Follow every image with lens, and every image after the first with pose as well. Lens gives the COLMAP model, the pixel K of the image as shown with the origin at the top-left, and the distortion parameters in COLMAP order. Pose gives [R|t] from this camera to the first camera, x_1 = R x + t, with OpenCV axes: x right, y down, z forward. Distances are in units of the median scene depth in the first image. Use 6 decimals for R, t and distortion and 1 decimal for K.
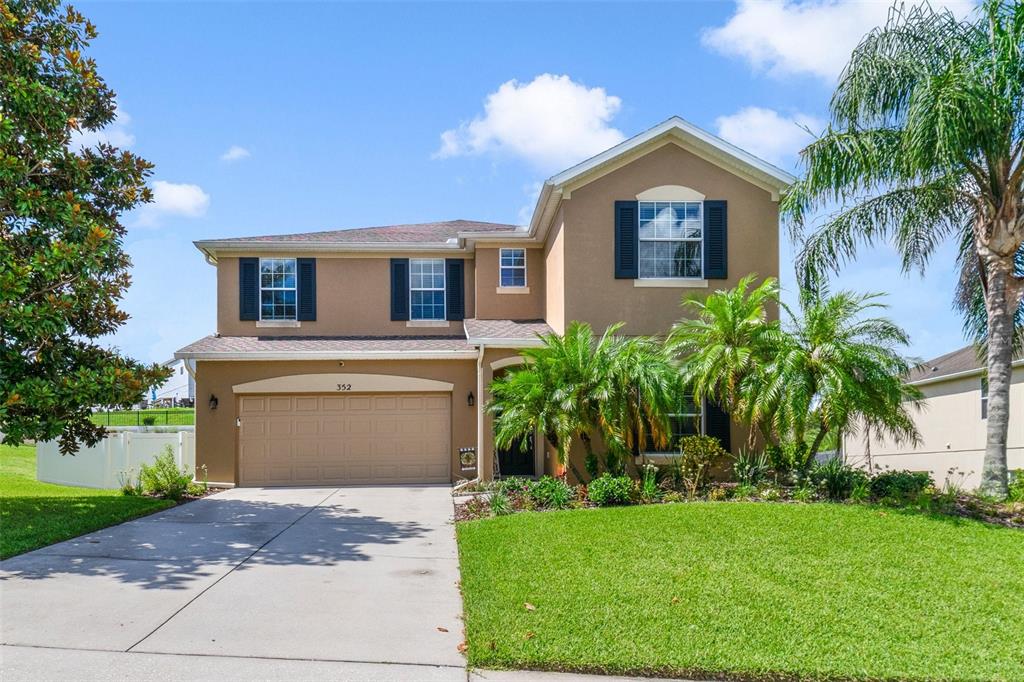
lens RADIAL K [[393.1, 0, 519.8], [0, 393.1, 363.7], [0, 0, 1]] dist [0.005774, -0.001003]
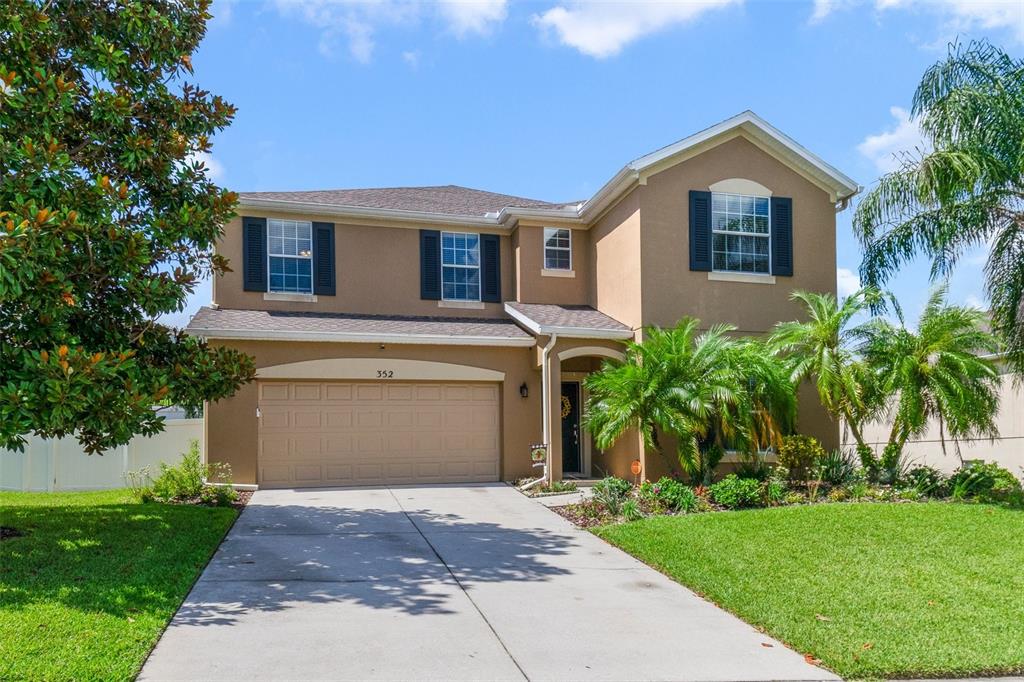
lens RADIAL K [[433.7, 0, 508.9], [0, 433.7, 338.6], [0, 0, 1]] dist [0.009334, -0.003110]
pose [[0.990844, 0.035719, 0.130201, -0.327110], [-0.034432, 0.999334, -0.012123, -0.019210], [-0.130547, 0.007529, 0.991414, -0.003909]]
